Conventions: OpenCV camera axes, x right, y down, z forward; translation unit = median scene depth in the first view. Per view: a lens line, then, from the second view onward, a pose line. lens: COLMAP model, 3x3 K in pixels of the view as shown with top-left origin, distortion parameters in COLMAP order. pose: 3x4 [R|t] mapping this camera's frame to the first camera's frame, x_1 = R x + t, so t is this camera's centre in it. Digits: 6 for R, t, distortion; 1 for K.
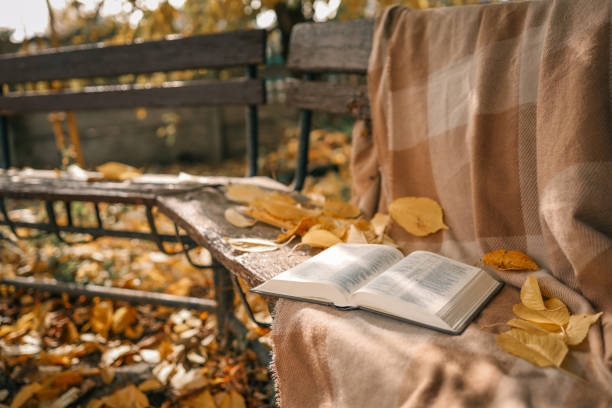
lens RADIAL K [[637.8, 0, 306.0], [0, 637.8, 204.0], [0, 0, 1]] dist [-0.117632, 0.130189]
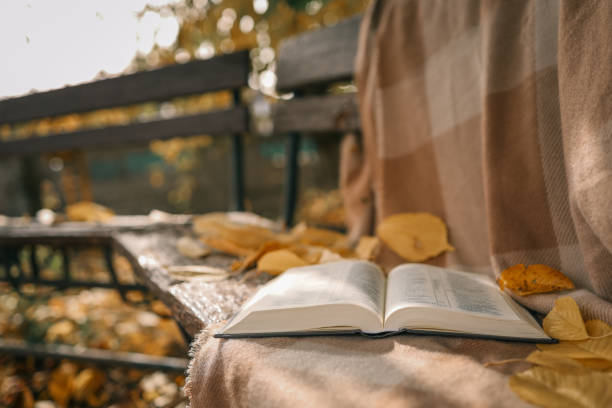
lens RADIAL K [[641.8, 0, 306.0], [0, 641.8, 204.0], [0, 0, 1]] dist [-0.065113, 0.019383]
pose [[0.998444, -0.014727, -0.053788, 0.081564], [0.008082, 0.992531, -0.121727, 0.067982], [0.055179, 0.121103, 0.991105, 0.199447]]
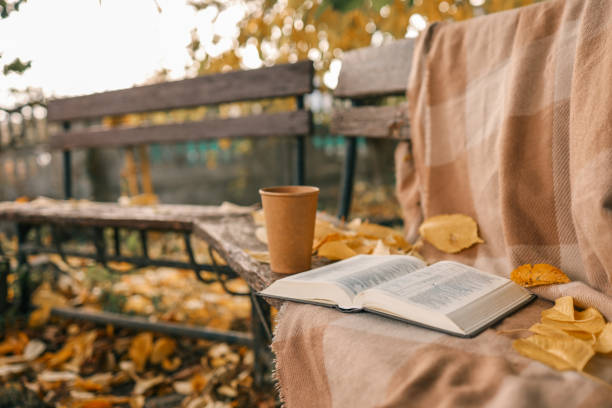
lens RADIAL K [[637.8, 0, 306.0], [0, 637.8, 204.0], [0, 0, 1]] dist [-0.117632, 0.130189]
pose [[0.991926, 0.017527, -0.125600, 0.074588], [-0.030519, 0.994287, -0.102279, 0.072455], [0.123090, 0.105286, 0.986795, 0.053476]]
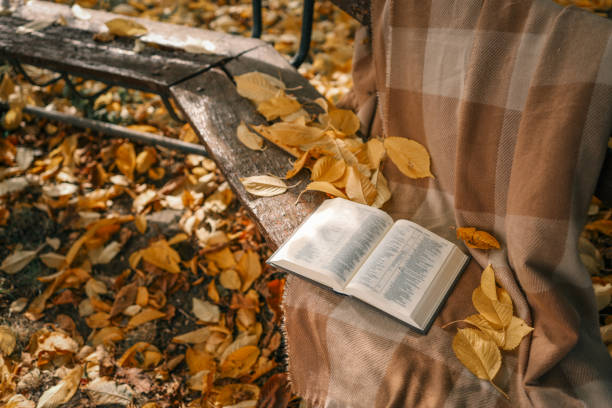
lens RADIAL K [[637.8, 0, 306.0], [0, 637.8, 204.0], [0, 0, 1]] dist [-0.117632, 0.130189]
pose [[0.999976, -0.005228, -0.004449, -0.002194], [0.006718, 0.878748, 0.477240, -0.413170], [0.001415, -0.477258, 0.878762, -0.028810]]
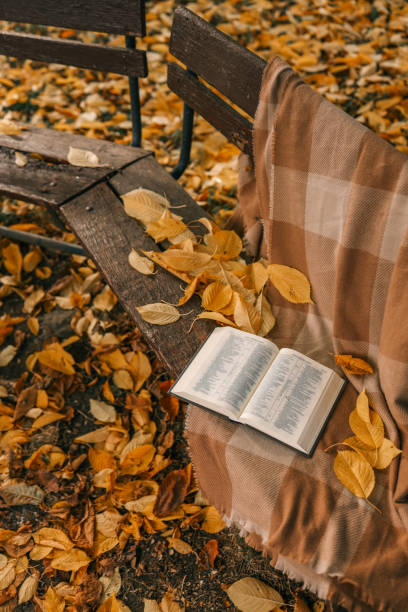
lens RADIAL K [[637.8, 0, 204.0], [0, 637.8, 306.0], [0, 0, 1]] dist [-0.117632, 0.130189]
pose [[0.998034, -0.037626, 0.050127, -0.051634], [0.002149, 0.819839, 0.572590, -0.607144], [-0.062640, -0.571357, 0.818308, -0.029540]]
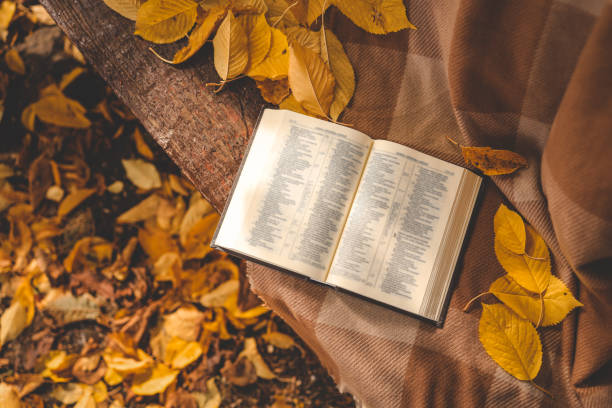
lens RADIAL K [[637.8, 0, 306.0], [0, 637.8, 204.0], [0, 0, 1]] dist [-0.117632, 0.130189]
pose [[0.969794, -0.243490, -0.014550, 0.053461], [0.110130, 0.383852, 0.916804, -0.517021], [-0.217648, -0.890713, 0.399073, 0.494282]]
